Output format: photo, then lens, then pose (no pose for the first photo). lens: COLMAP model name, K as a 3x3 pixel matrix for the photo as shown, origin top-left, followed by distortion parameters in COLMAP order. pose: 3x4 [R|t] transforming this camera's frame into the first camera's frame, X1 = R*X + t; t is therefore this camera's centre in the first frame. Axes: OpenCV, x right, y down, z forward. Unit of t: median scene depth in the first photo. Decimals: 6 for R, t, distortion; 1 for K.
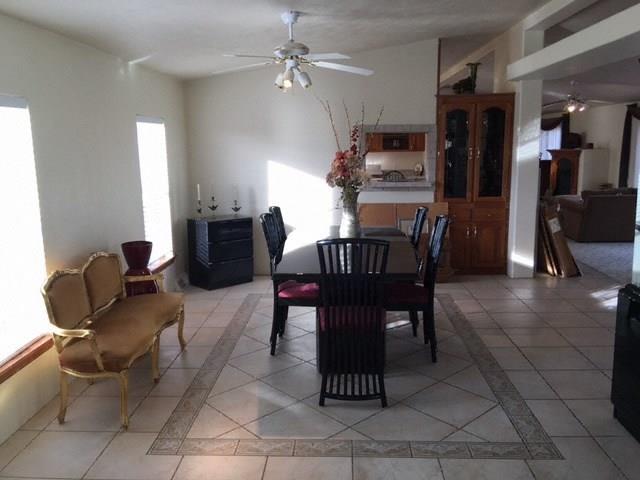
lens RADIAL K [[540.0, 0, 325.8], [0, 540.0, 228.6], [0, 0, 1]] dist [0.063281, -0.103204]
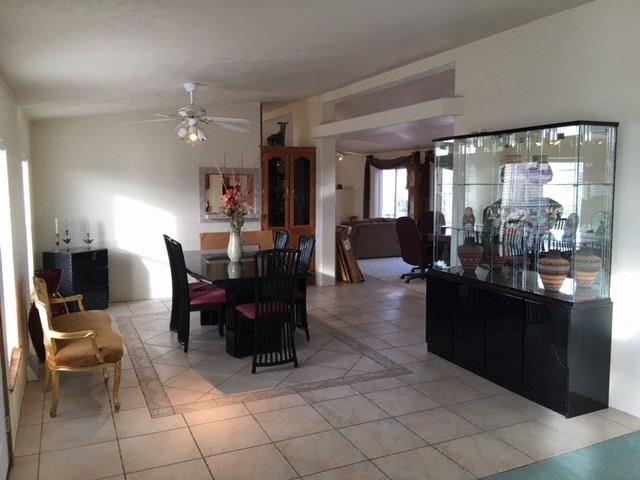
lens RADIAL K [[540.0, 0, 321.1], [0, 540.0, 235.9], [0, 0, 1]] dist [0.063281, -0.103204]
pose [[0.890165, -0.030627, 0.454608, -0.320374], [0.055823, 0.997553, -0.042103, 0.031211], [-0.452206, 0.062857, 0.889696, -0.219821]]
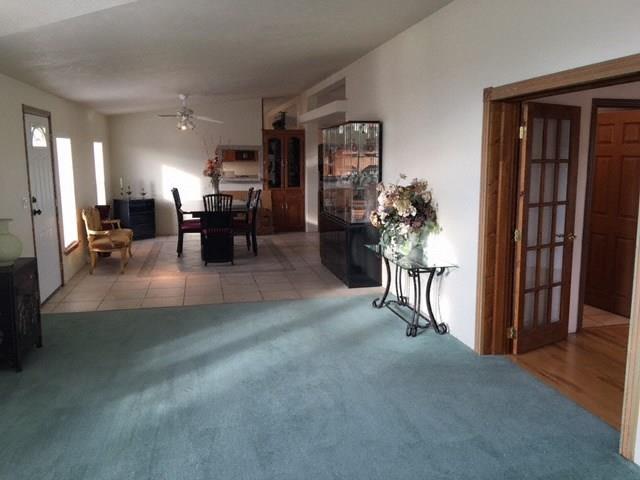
lens RADIAL K [[540.0, 0, 331.5], [0, 540.0, 239.1], [0, 0, 1]] dist [0.063281, -0.103204]
pose [[0.963918, -0.025434, 0.264983, -0.071436], [0.025760, 0.999666, 0.002243, 0.147759], [-0.264951, 0.004664, 0.964250, -0.987620]]
